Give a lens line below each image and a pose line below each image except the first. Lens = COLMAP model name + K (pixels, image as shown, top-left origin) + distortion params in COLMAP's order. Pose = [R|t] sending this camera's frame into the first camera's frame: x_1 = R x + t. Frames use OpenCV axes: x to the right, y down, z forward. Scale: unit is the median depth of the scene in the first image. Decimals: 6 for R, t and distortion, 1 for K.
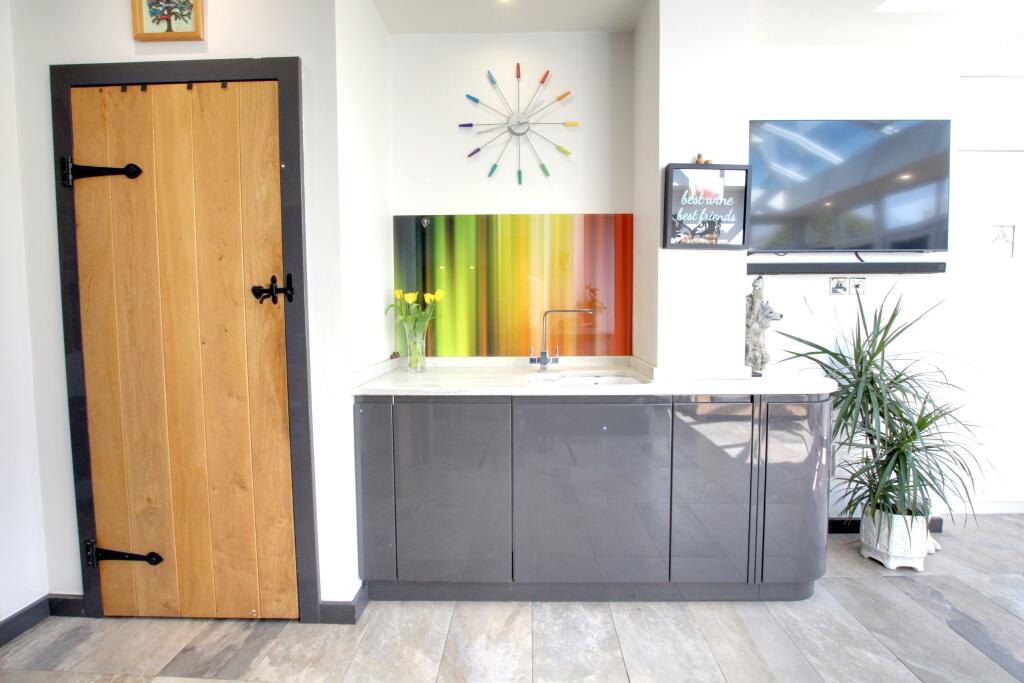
lens RADIAL K [[485.4, 0, 513.6], [0, 485.4, 336.0], [0, 0, 1]] dist [-0.024829, 0.002785]
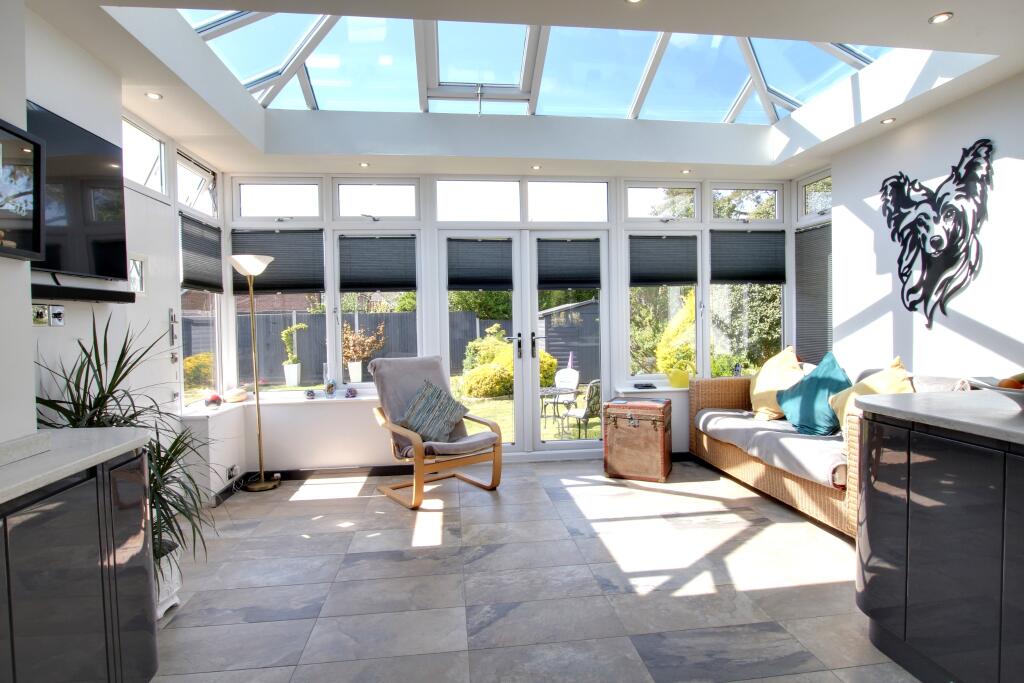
lens RADIAL K [[548.0, 0, 509.9], [0, 548.0, 332.9], [0, 0, 1]] dist [0.018784, 0.000775]
pose [[-0.137351, -0.017847, 0.990362, -0.410856], [0.079604, 0.996405, 0.028996, -0.051657], [-0.987319, 0.082819, -0.135436, 0.474540]]
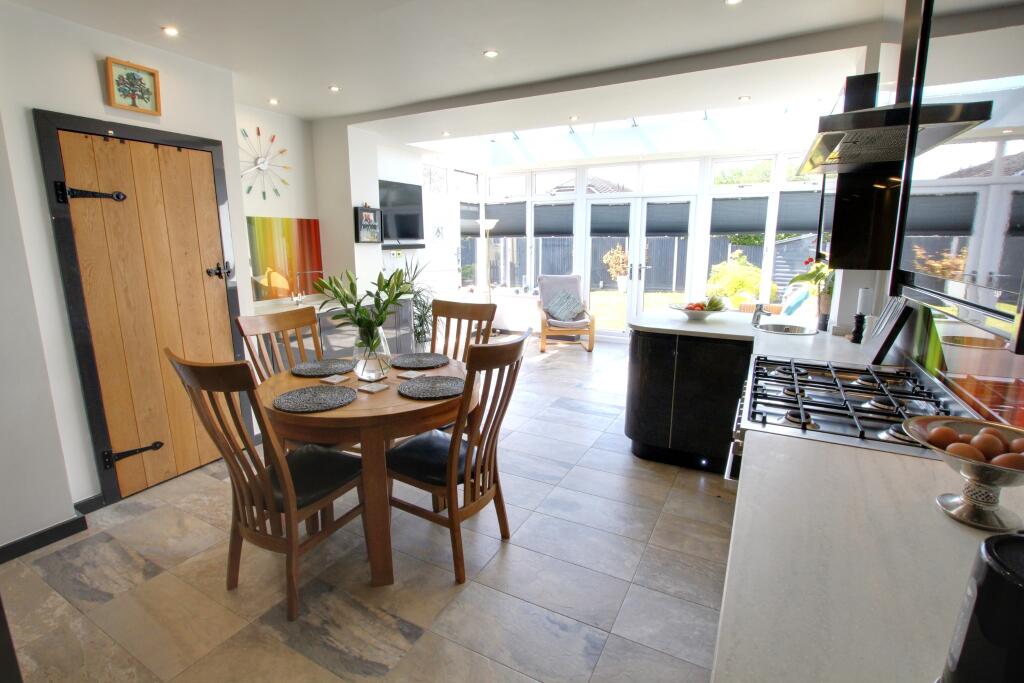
lens RADIAL K [[485.4, 0, 506.9], [0, 485.4, 337.1], [0, 0, 1]] dist [-0.024829, 0.002785]
pose [[0.453580, -0.173015, 0.874260, -1.548667], [0.056014, 0.984570, 0.165784, -0.085841], [-0.889454, -0.026225, 0.456272, -0.745557]]
